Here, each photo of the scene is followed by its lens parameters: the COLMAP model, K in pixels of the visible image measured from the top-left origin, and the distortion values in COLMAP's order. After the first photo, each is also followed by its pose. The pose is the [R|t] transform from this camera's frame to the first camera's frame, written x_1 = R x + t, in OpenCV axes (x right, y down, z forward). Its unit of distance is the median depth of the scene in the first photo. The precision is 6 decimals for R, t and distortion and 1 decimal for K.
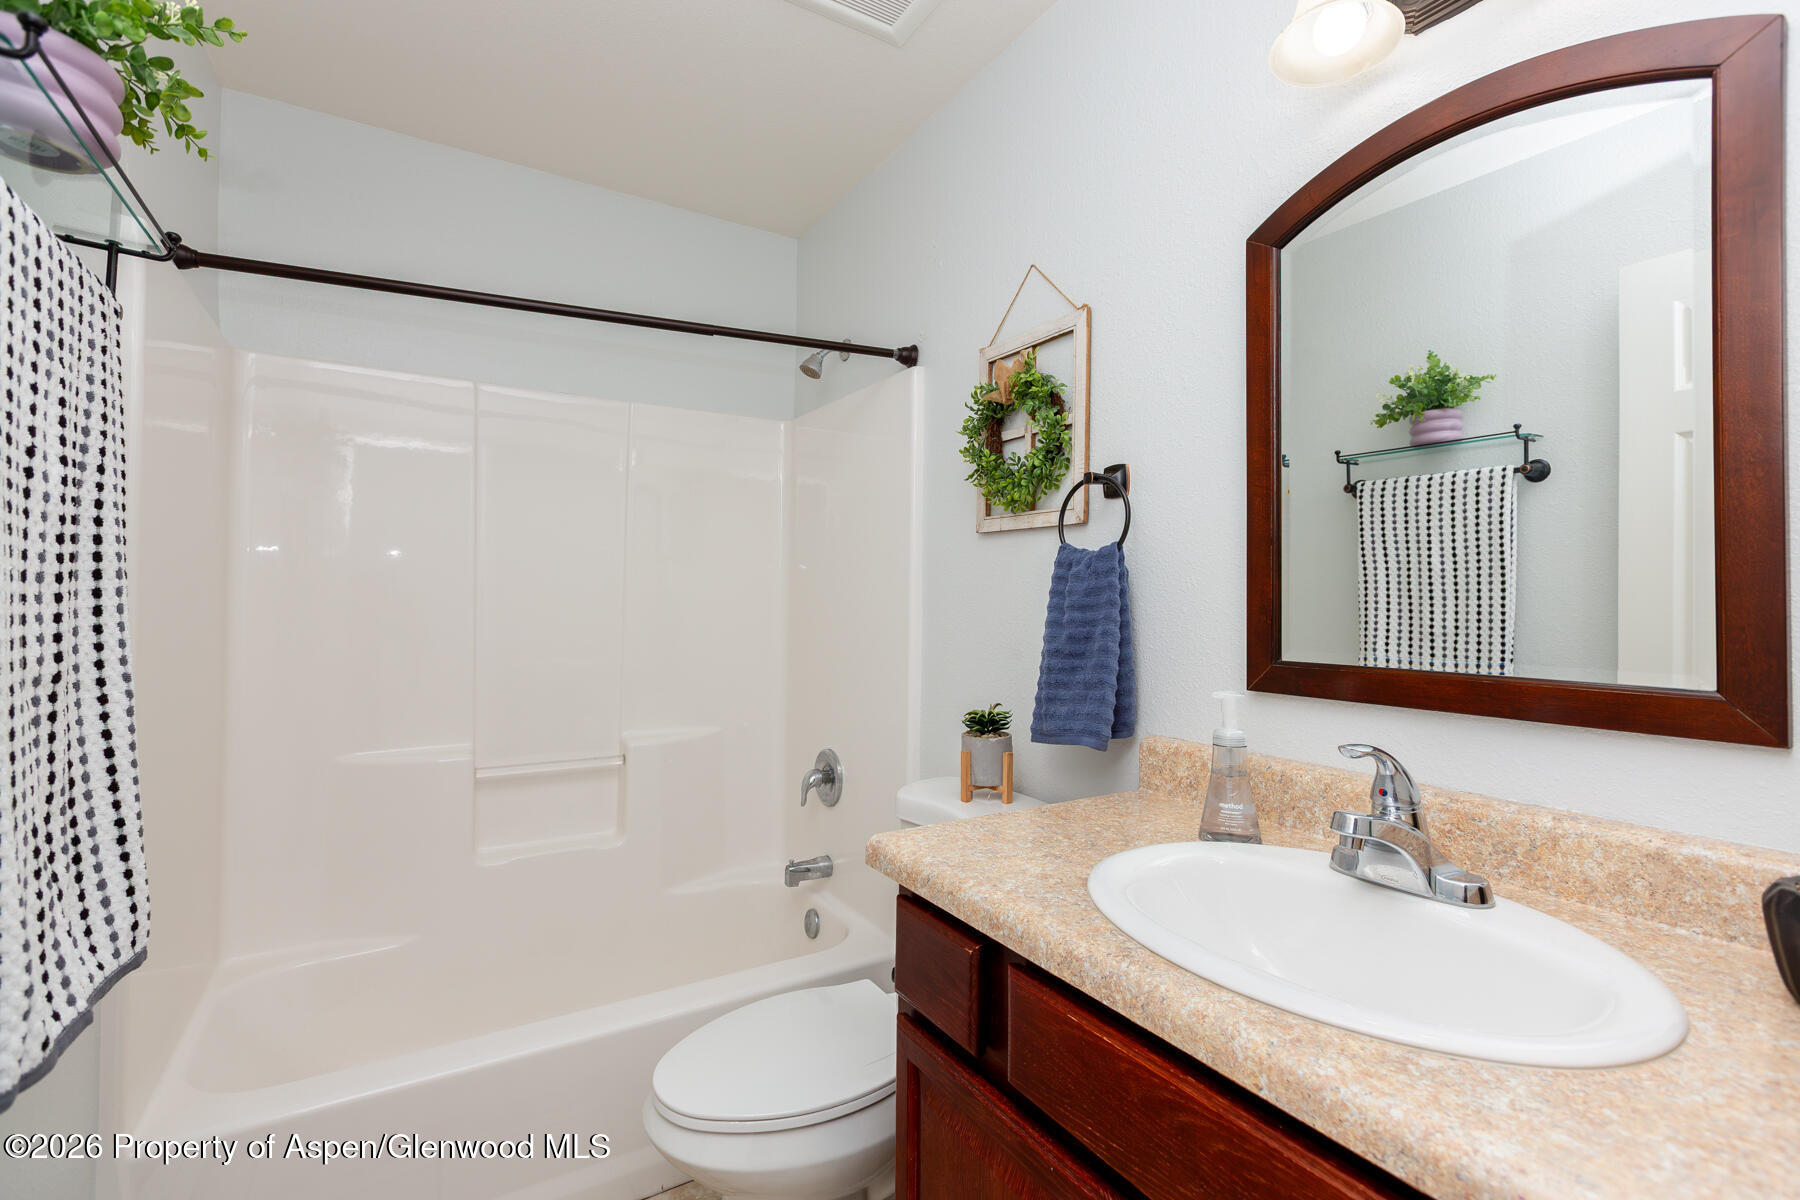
lens RADIAL K [[812.4, 0, 893.6], [0, 812.4, 593.2], [0, 0, 1]] dist [0.000557, -0.000265]
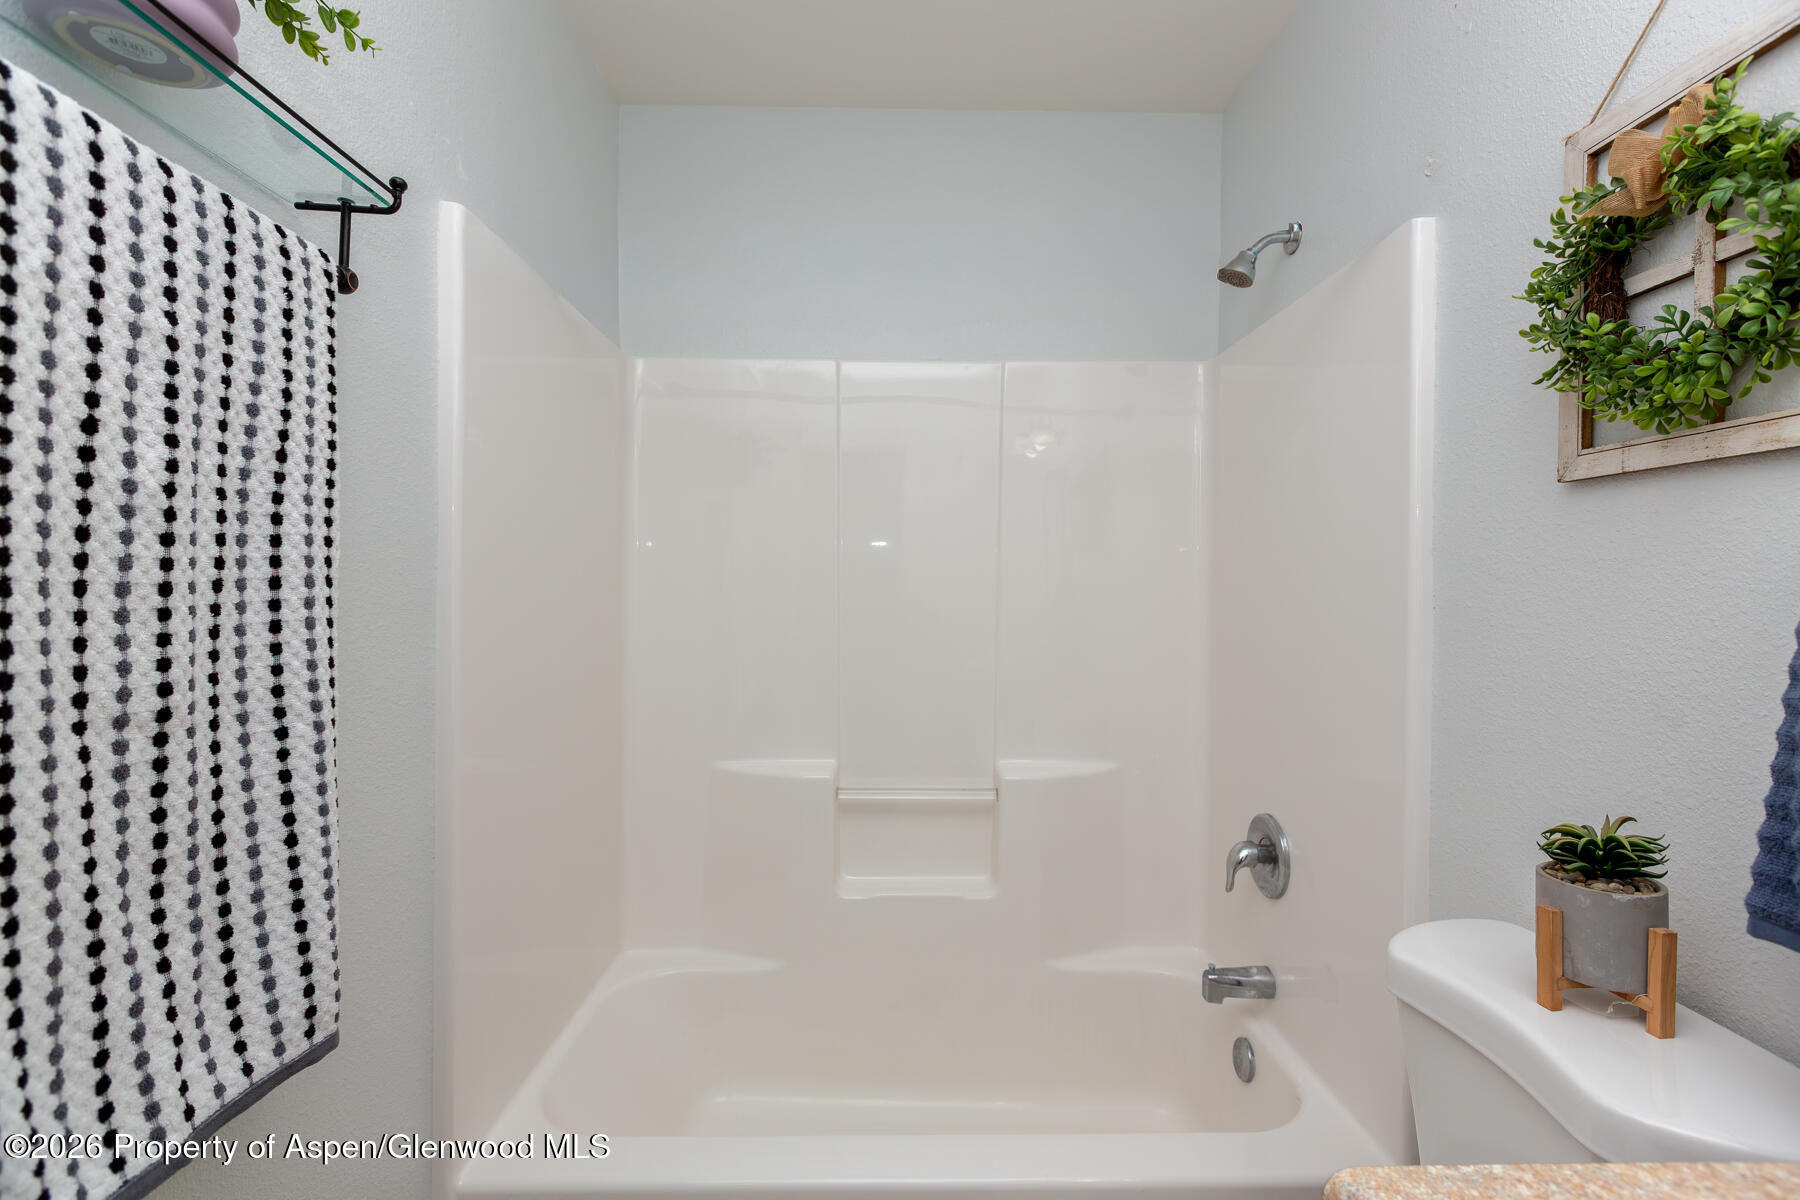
lens RADIAL K [[812.4, 0, 893.6], [0, 812.4, 593.2], [0, 0, 1]] dist [0.000557, -0.000265]
pose [[0.863812, -0.003732, -0.503800, -0.008114], [0.006924, 0.999966, 0.004464, -0.006484], [0.503766, -0.007345, 0.863809, 0.336260]]
